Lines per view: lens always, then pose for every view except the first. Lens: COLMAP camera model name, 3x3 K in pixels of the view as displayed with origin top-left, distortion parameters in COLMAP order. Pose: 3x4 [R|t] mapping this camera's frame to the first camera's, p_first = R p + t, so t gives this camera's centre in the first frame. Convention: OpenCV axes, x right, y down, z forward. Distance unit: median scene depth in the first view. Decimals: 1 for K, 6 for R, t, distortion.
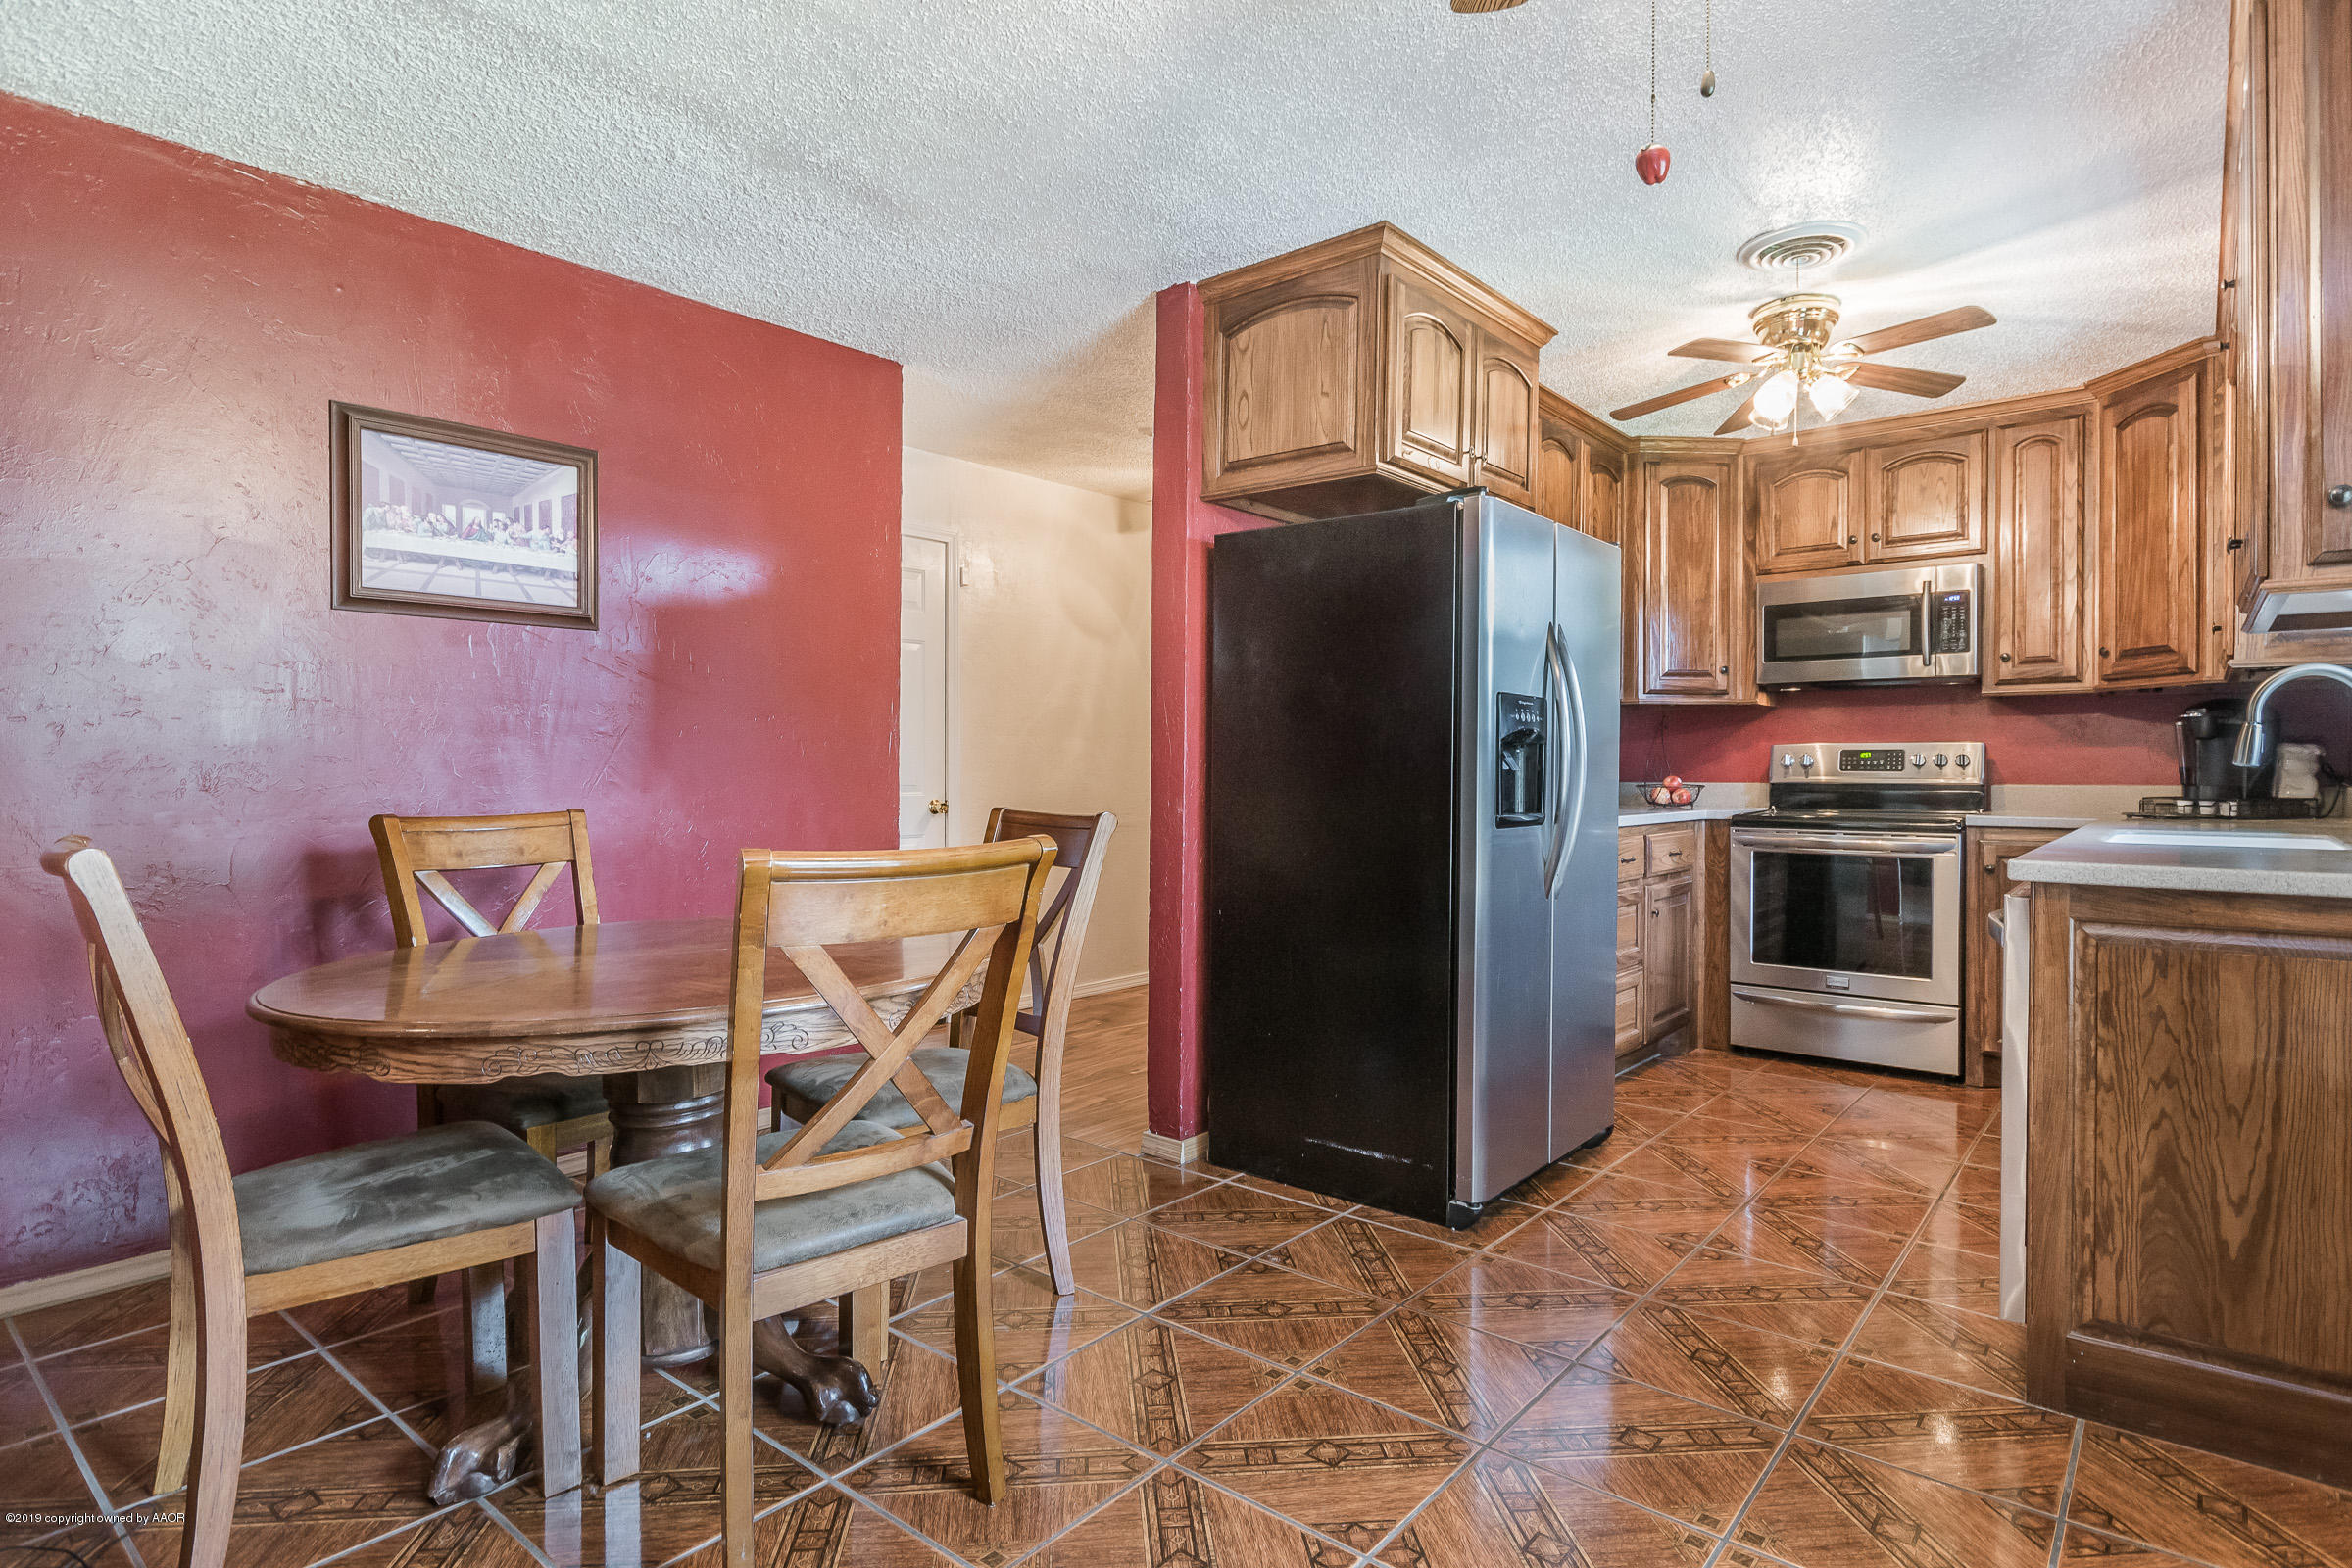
lens RADIAL K [[1231.7, 0, 1167.9], [0, 1231.7, 783.1], [0, 0, 1]] dist [0.003802, -0.006384]
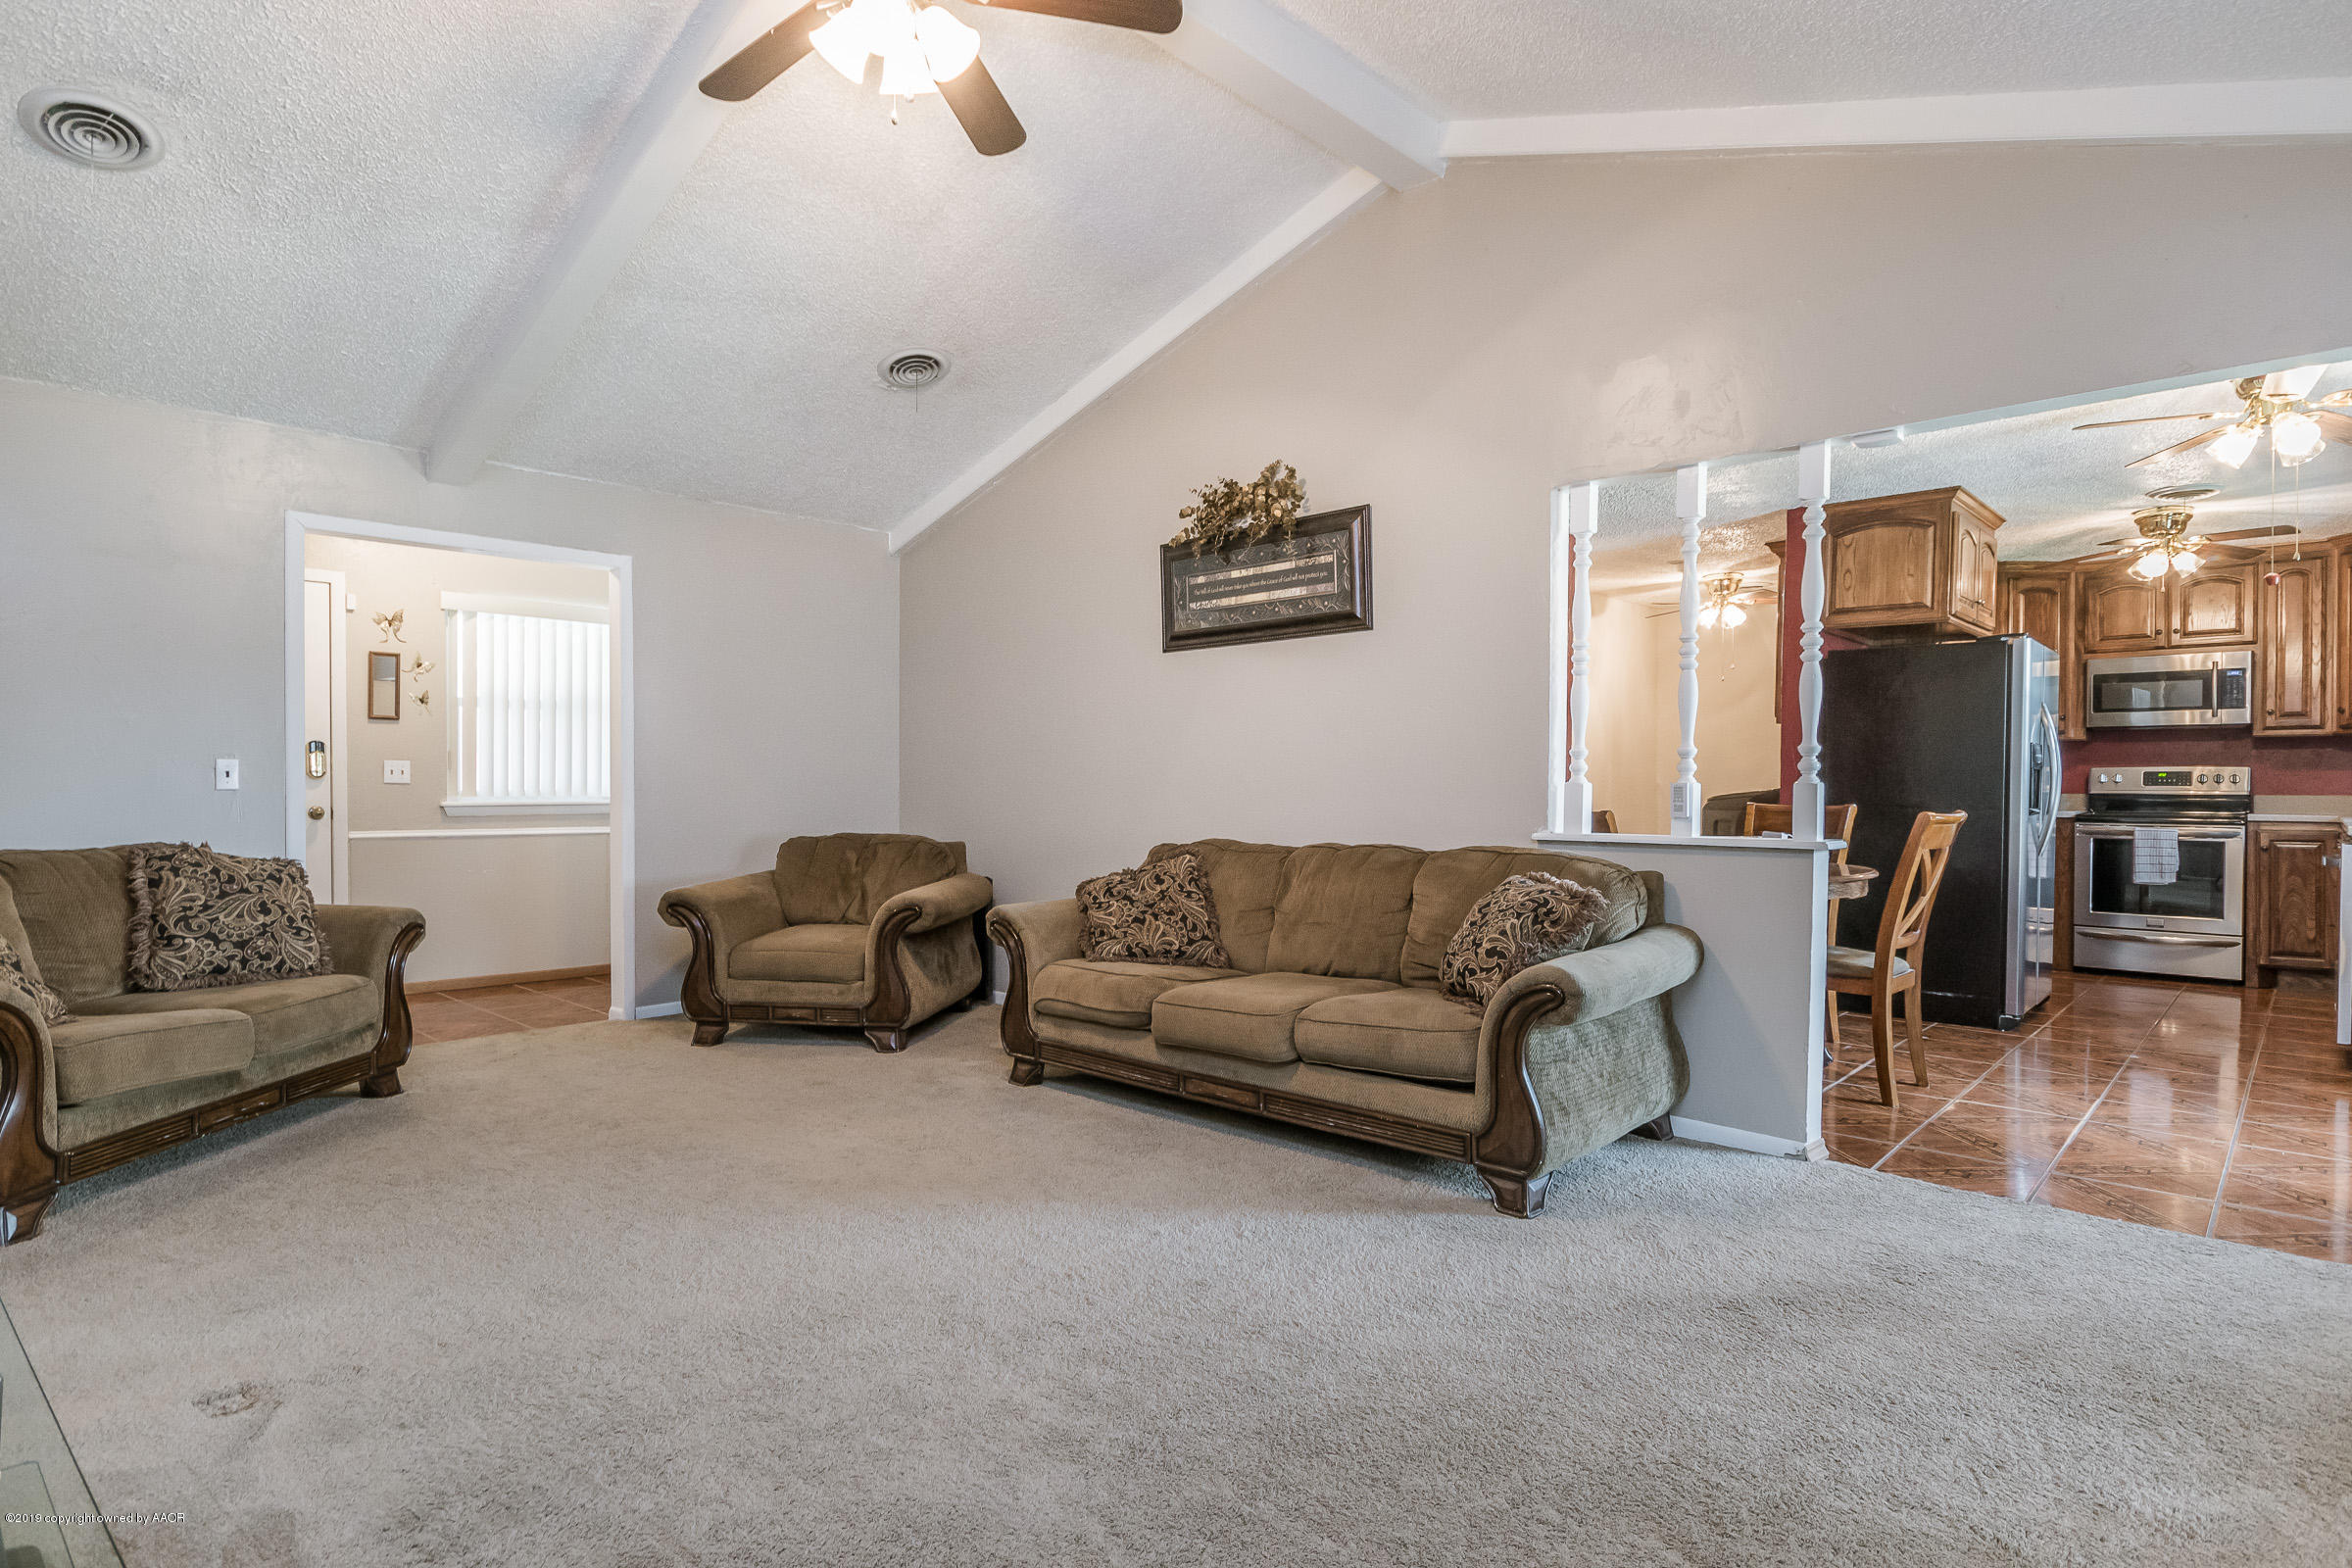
lens RADIAL K [[1231.7, 0, 1185.5], [0, 1231.7, 800.7], [0, 0, 1]] dist [0.003802, -0.006384]
pose [[0.998741, 0.002019, -0.050115, -0.581210], [-0.001857, 0.999993, 0.003284, 0.006067], [0.050121, -0.003187, 0.998738, -0.587892]]
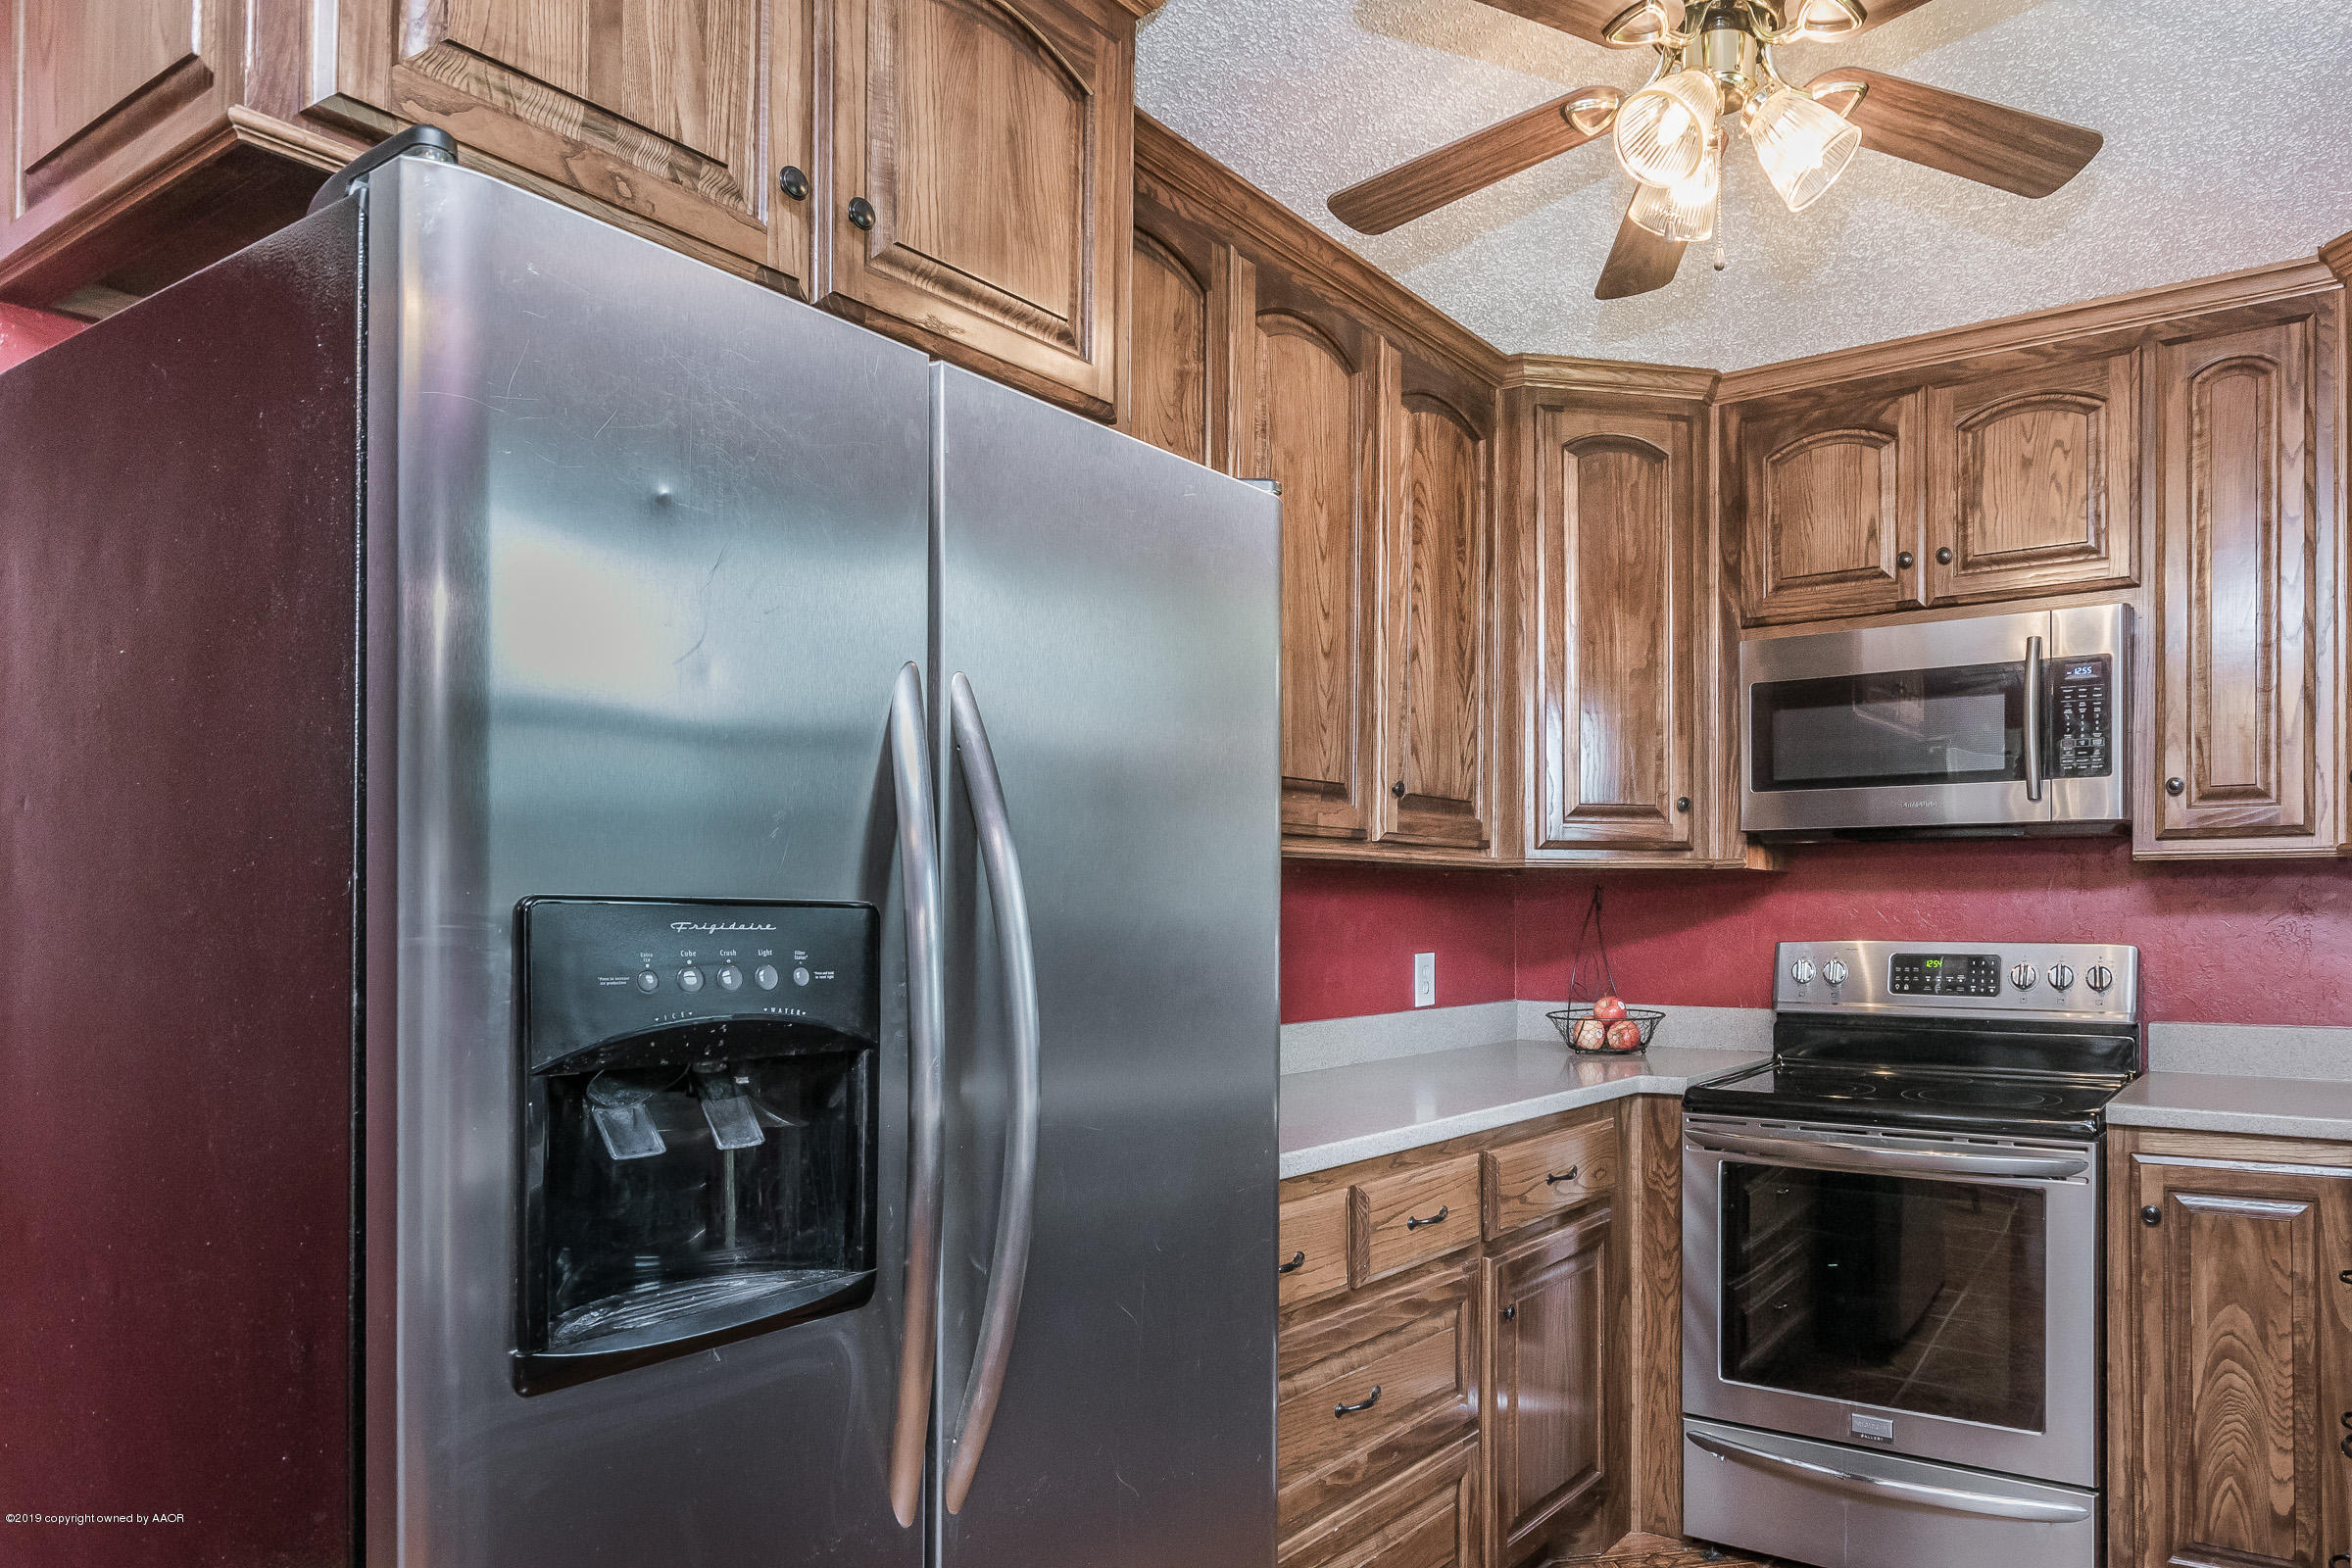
lens RADIAL K [[1511.7, 0, 1405.8], [0, 1511.7, 923.5], [0, 0, 1]] dist [-0.004081, 0.002237]
pose [[0.989829, -0.002326, 0.142246, 0.263352], [0.002932, 0.999988, -0.004046, -0.041974], [-0.142235, 0.004422, 0.989823, 0.408829]]
